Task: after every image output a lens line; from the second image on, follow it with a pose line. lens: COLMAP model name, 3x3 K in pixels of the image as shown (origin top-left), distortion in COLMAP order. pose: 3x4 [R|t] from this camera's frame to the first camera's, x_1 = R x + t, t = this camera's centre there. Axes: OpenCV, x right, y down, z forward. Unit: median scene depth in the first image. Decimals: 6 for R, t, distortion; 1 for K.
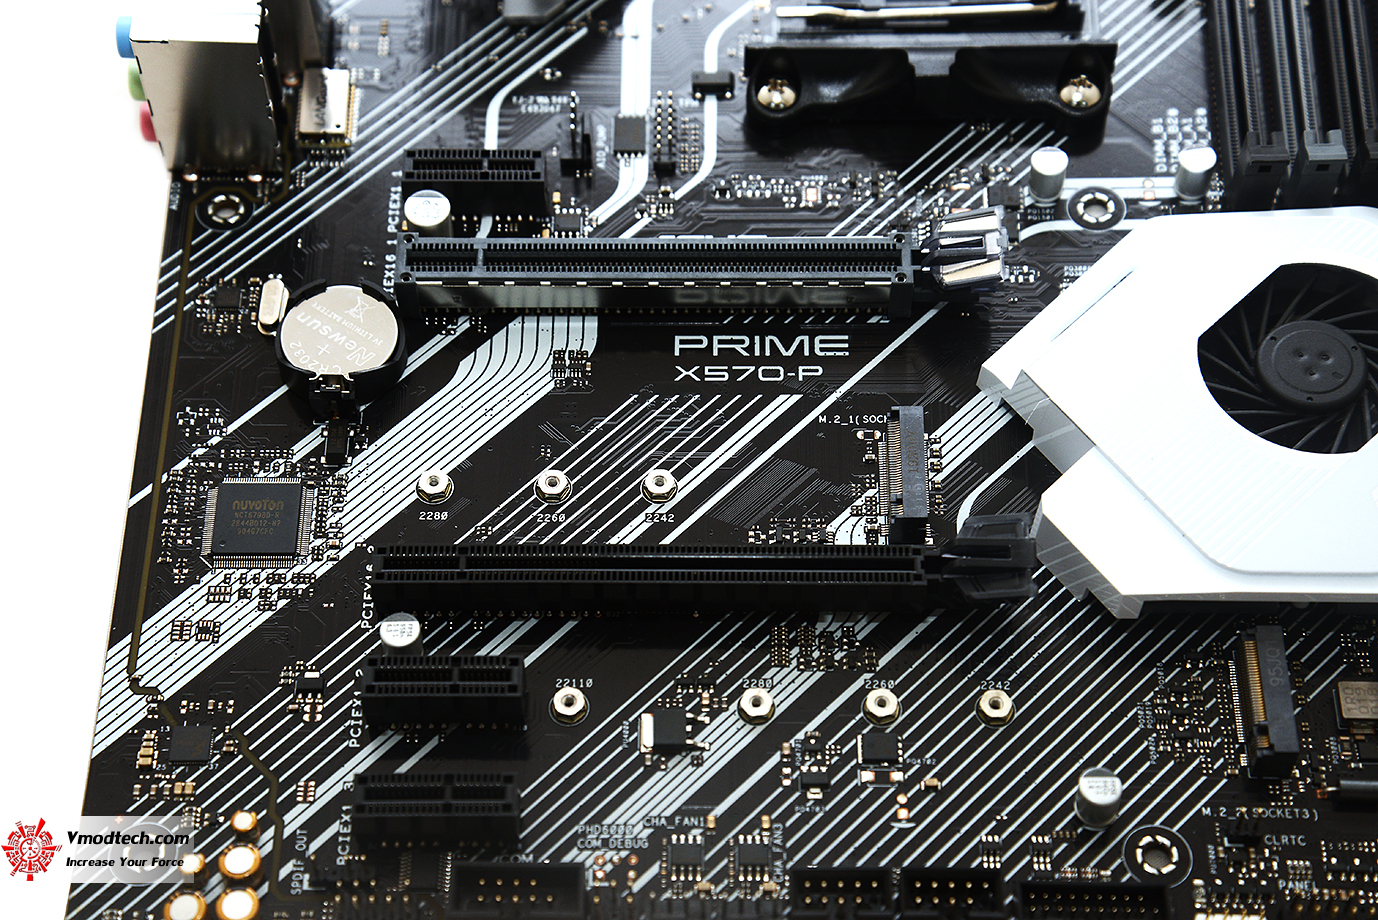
lens RADIAL K [[2654.0, 0, 689.0], [0, 2654.0, 460.0], [0, 0, 1]] dist [0.326893, 0.378965]
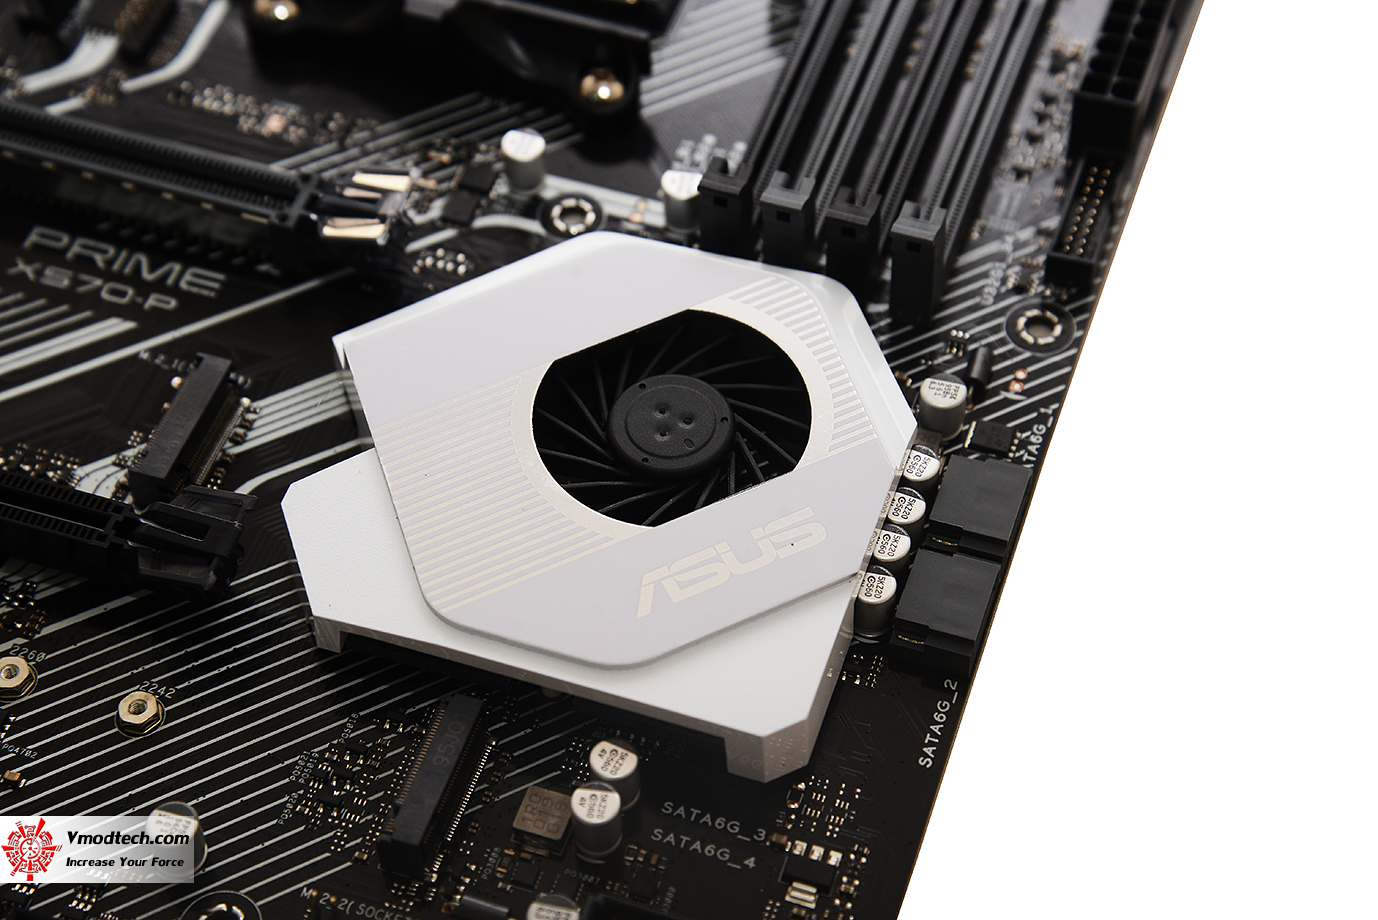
lens RADIAL K [[2654.0, 0, 689.0], [0, 2654.0, 460.0], [0, 0, 1]] dist [0.326893, 0.378965]
pose [[0.950431, 0.250343, -0.184415, 0.406695], [-0.263952, 0.963080, -0.052969, 0.017425], [0.164346, 0.099020, 0.981420, 0.209855]]
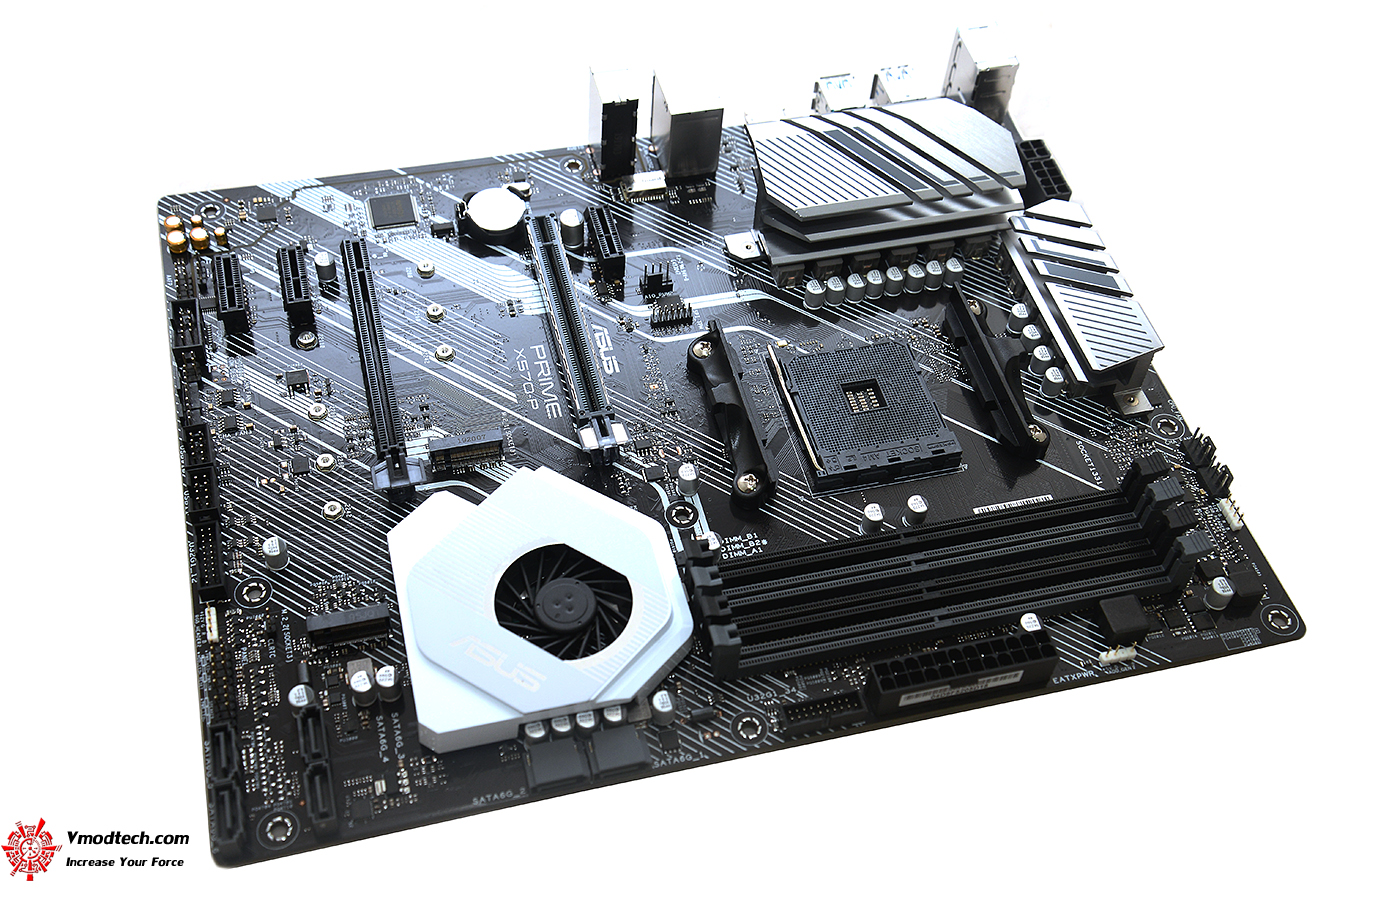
lens RADIAL K [[1538.5, 0, 674.8], [0, 1538.5, 456.3], [0, 0, 1]] dist [0.092692, 0.008748]
pose [[0.256909, 0.787657, -0.559995, 0.742969], [-0.845126, 0.464170, 0.265157, -0.407371], [0.468786, 0.405145, 0.784919, 0.256701]]
